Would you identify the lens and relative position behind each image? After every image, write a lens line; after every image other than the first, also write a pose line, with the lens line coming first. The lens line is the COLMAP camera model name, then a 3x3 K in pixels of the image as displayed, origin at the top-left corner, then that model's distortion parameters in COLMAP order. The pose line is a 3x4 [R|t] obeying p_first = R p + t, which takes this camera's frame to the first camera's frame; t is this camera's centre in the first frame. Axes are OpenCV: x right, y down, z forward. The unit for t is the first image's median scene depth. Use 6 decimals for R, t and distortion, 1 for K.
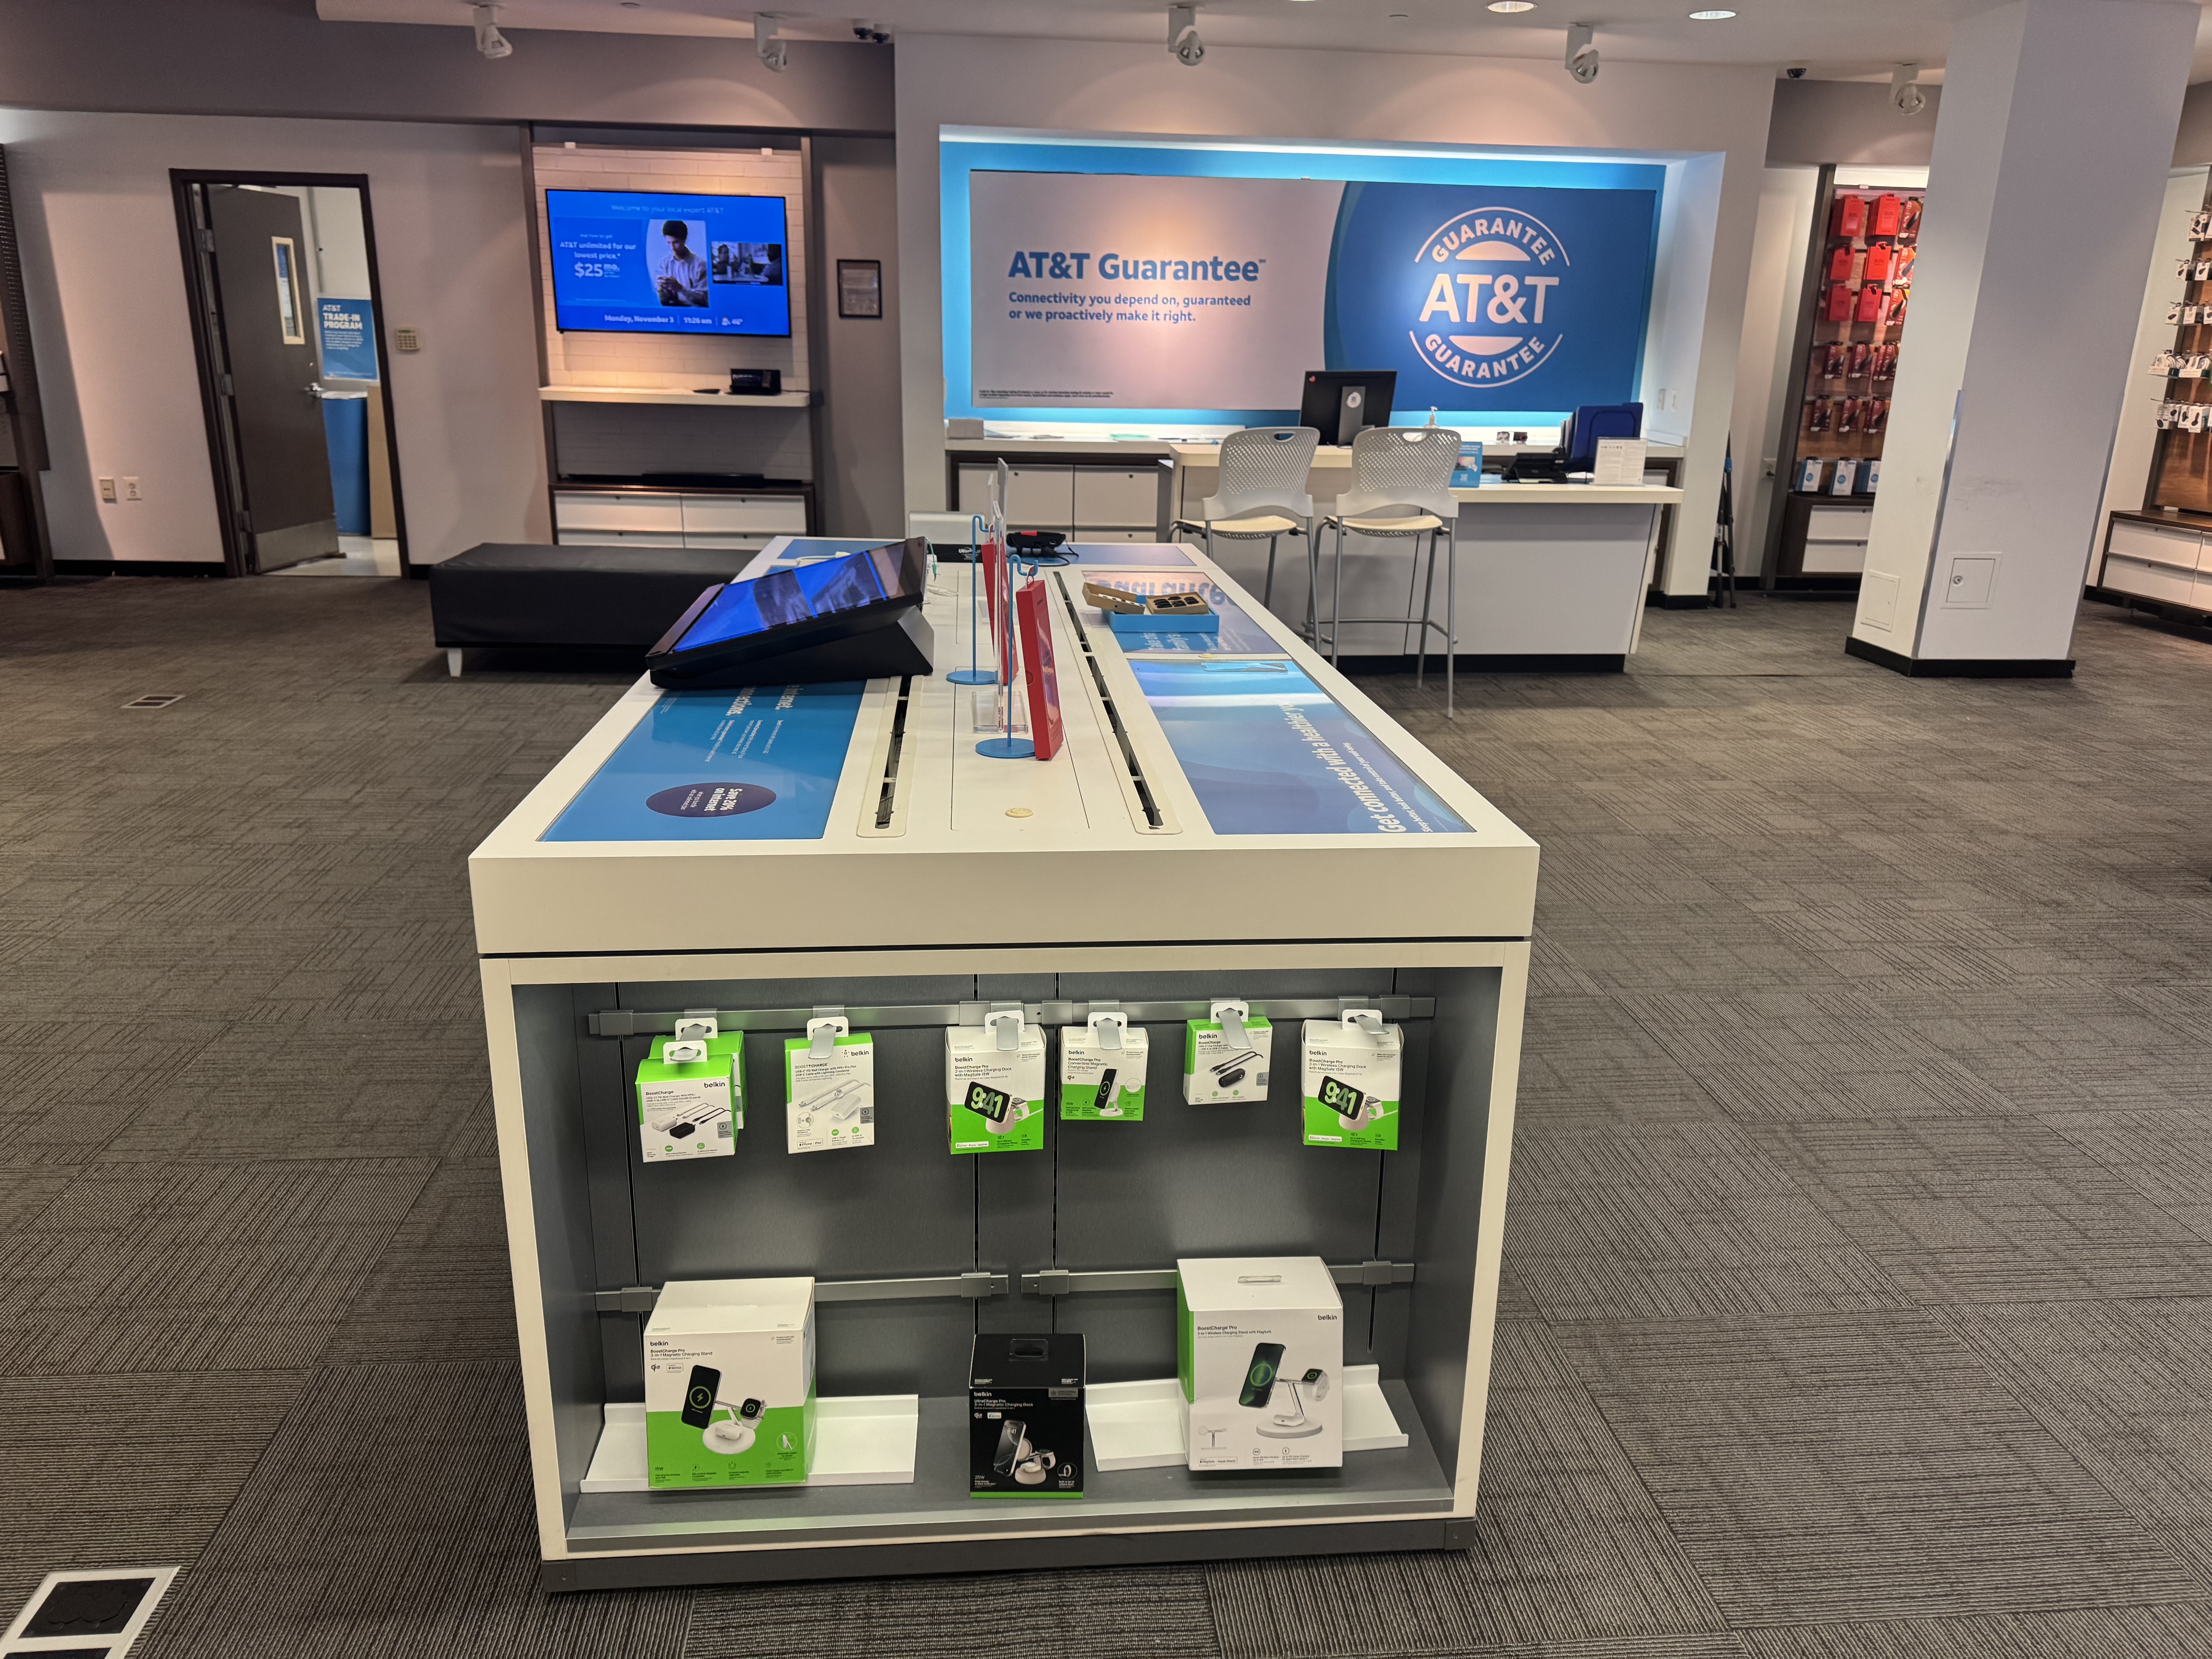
lens RADIAL K [[1582.3, 0, 1106.0], [0, 1582.3, 829.5], [0, 0, 1]] dist [0.051027, -0.079581]
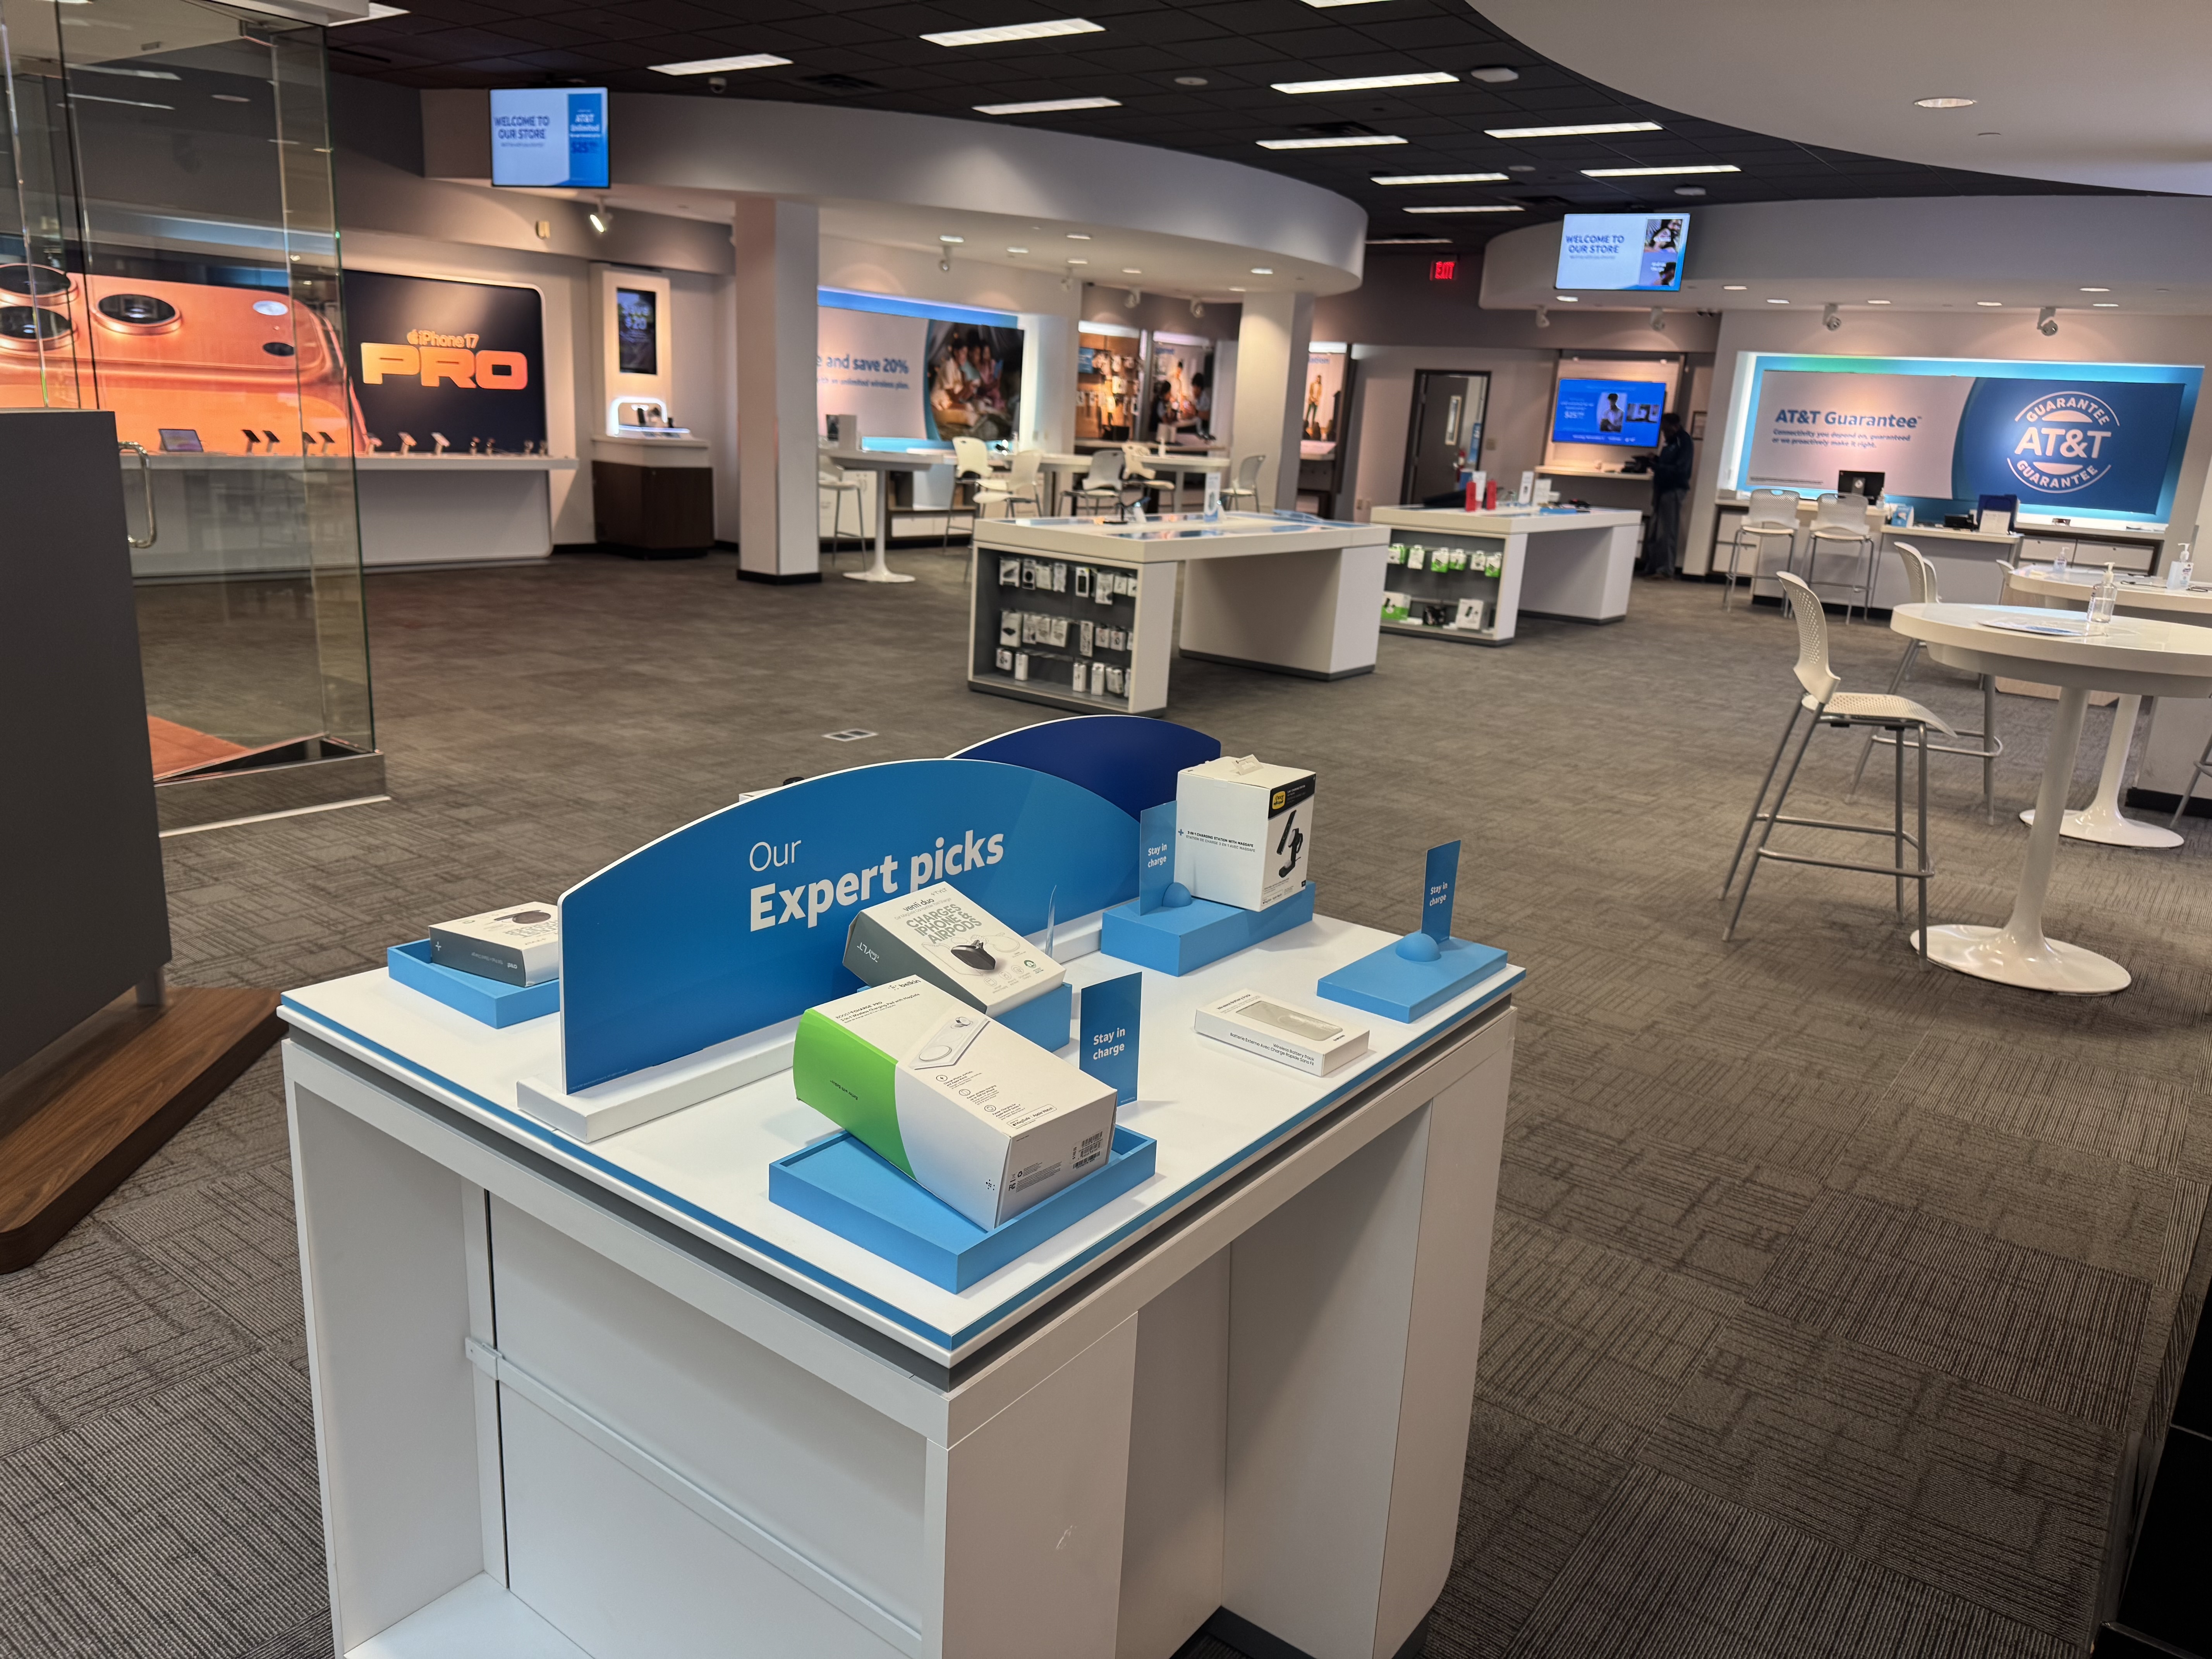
lens RADIAL K [[1551.3, 0, 1106.0], [0, 1551.3, 829.5], [0, 0, 1]] dist [0.108755, -0.145660]
pose [[0.746584, 0.196552, -0.635593, 0.657716], [-0.236840, 0.971296, 0.022166, 0.293126], [0.621706, 0.133985, 0.771706, -0.948543]]
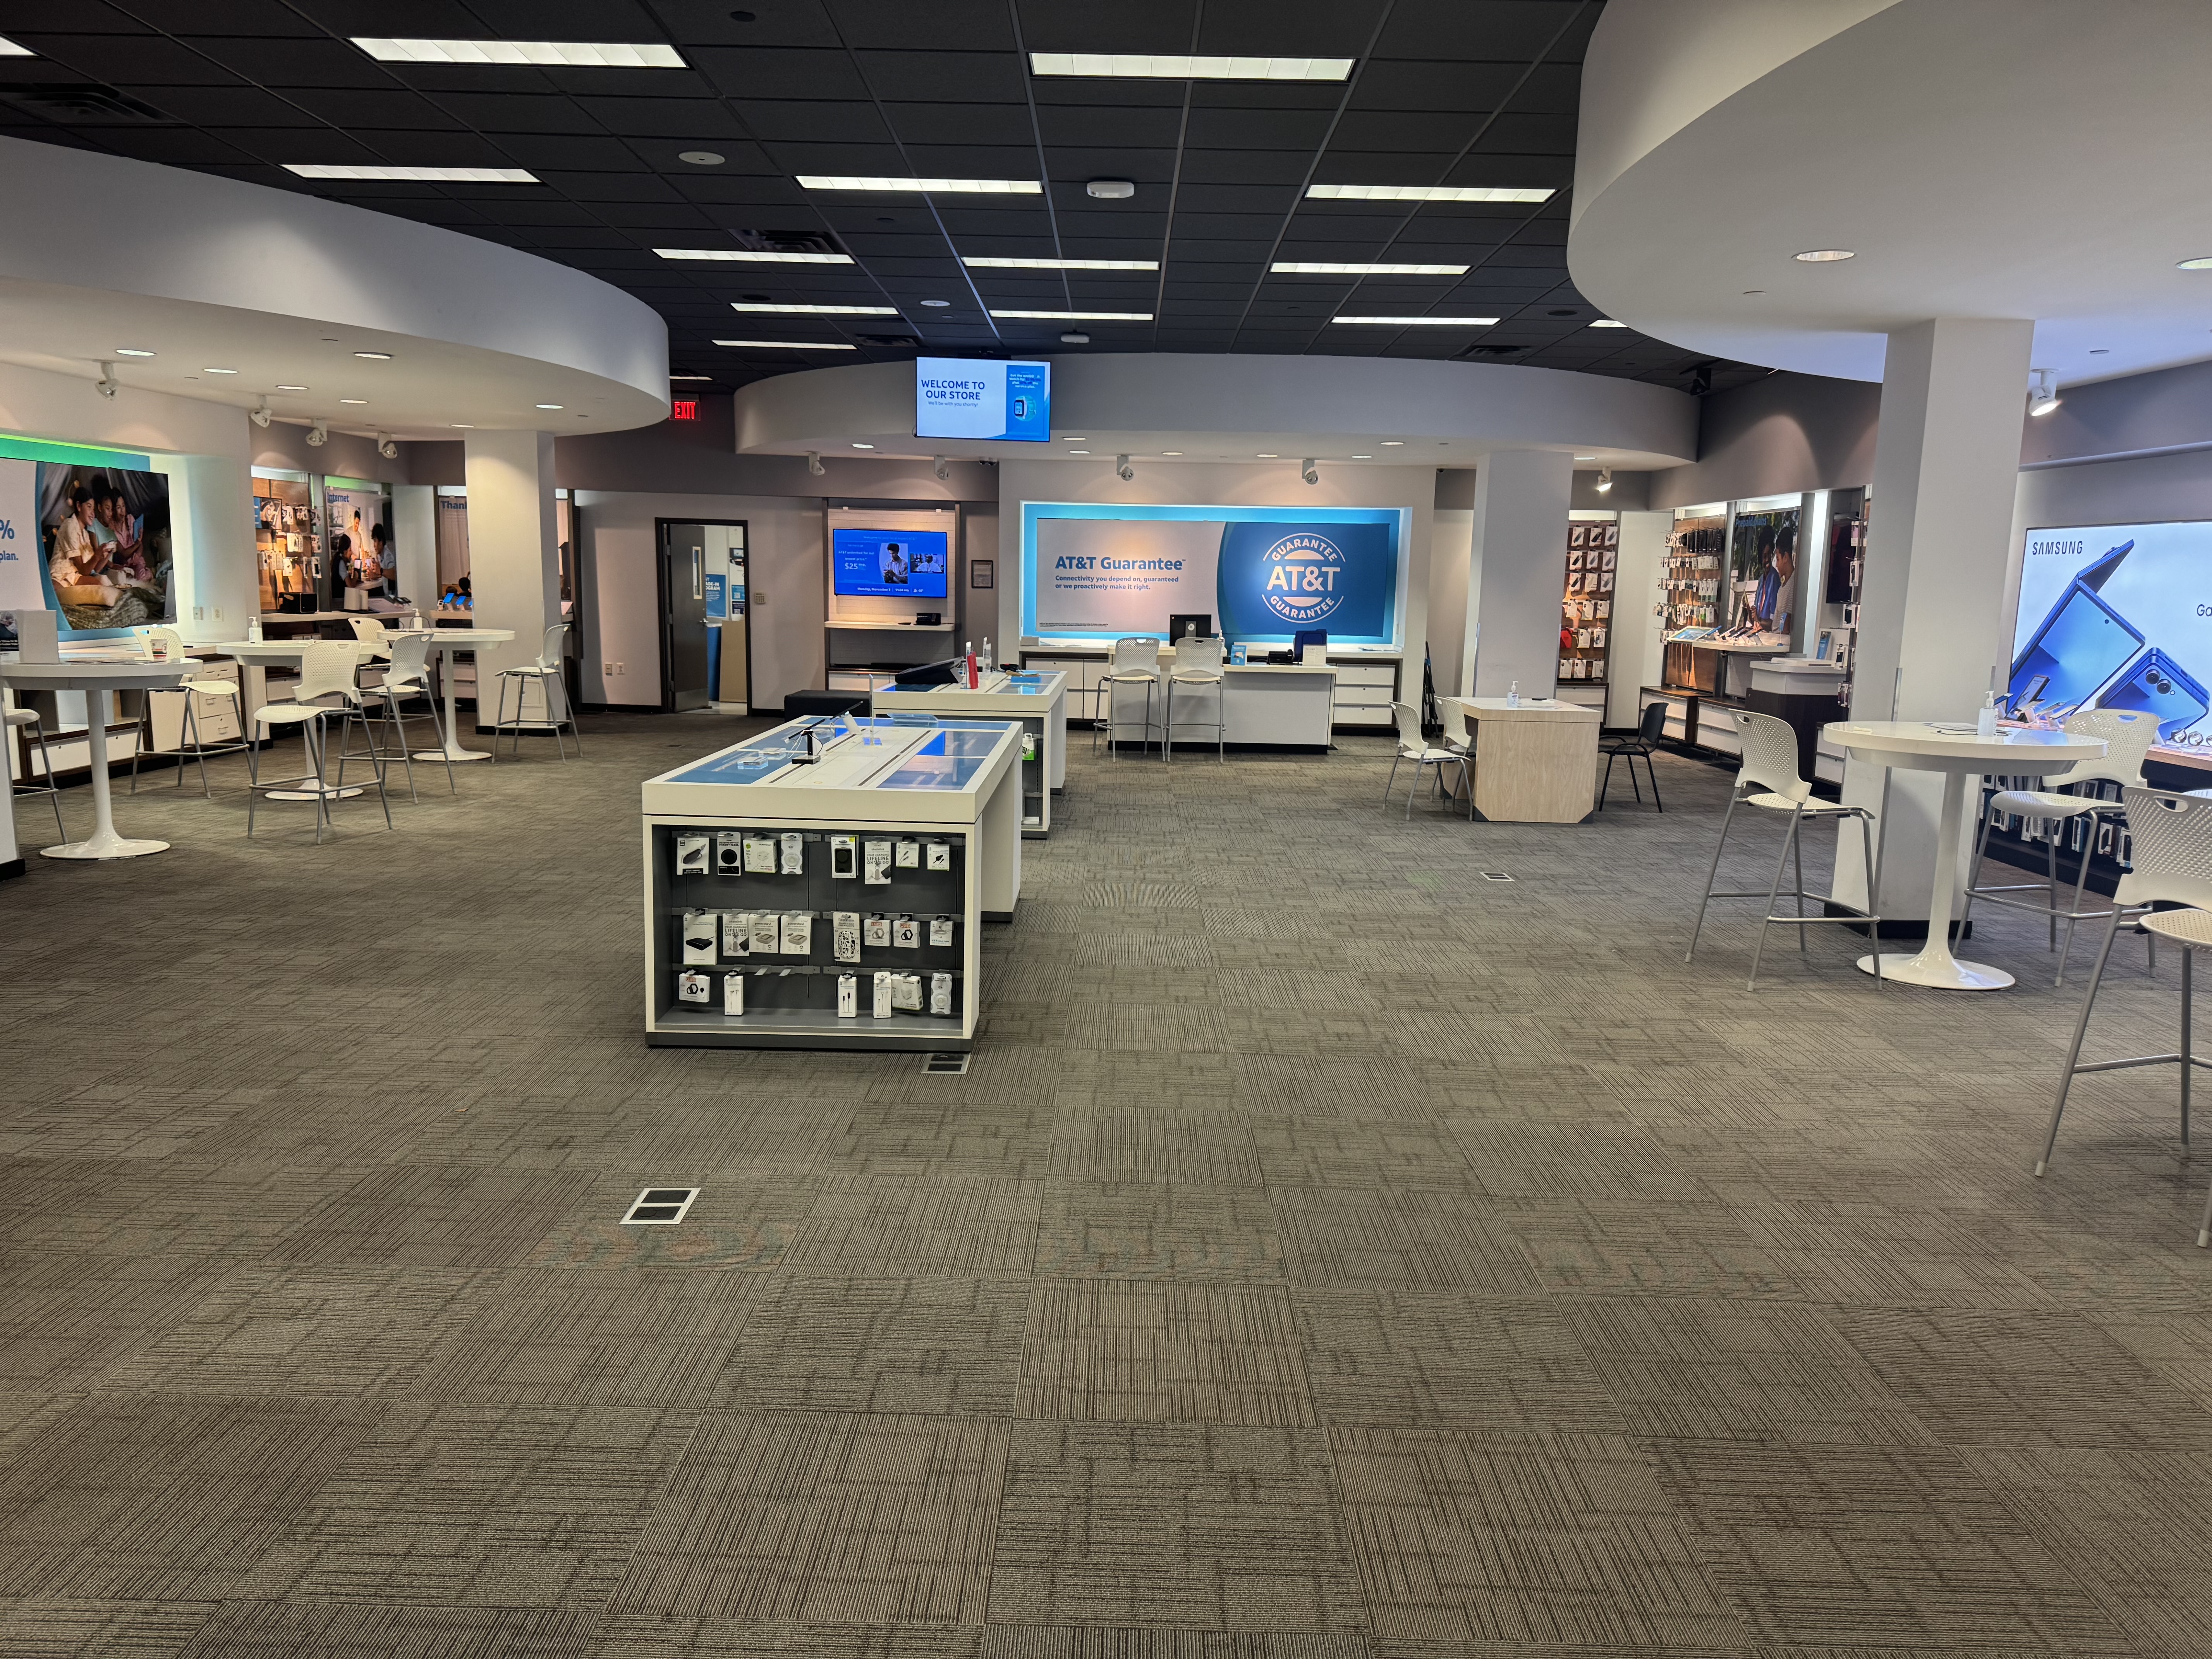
lens RADIAL K [[1551.3, 0, 1106.0], [0, 1551.3, 829.5], [0, 0, 1]] dist [0.108755, -0.145660]
pose [[0.994025, 0.016995, -0.107817, 0.216773], [-0.032163, 0.989551, -0.140550, 0.248161], [0.104302, 0.143178, 0.984186, -0.864387]]
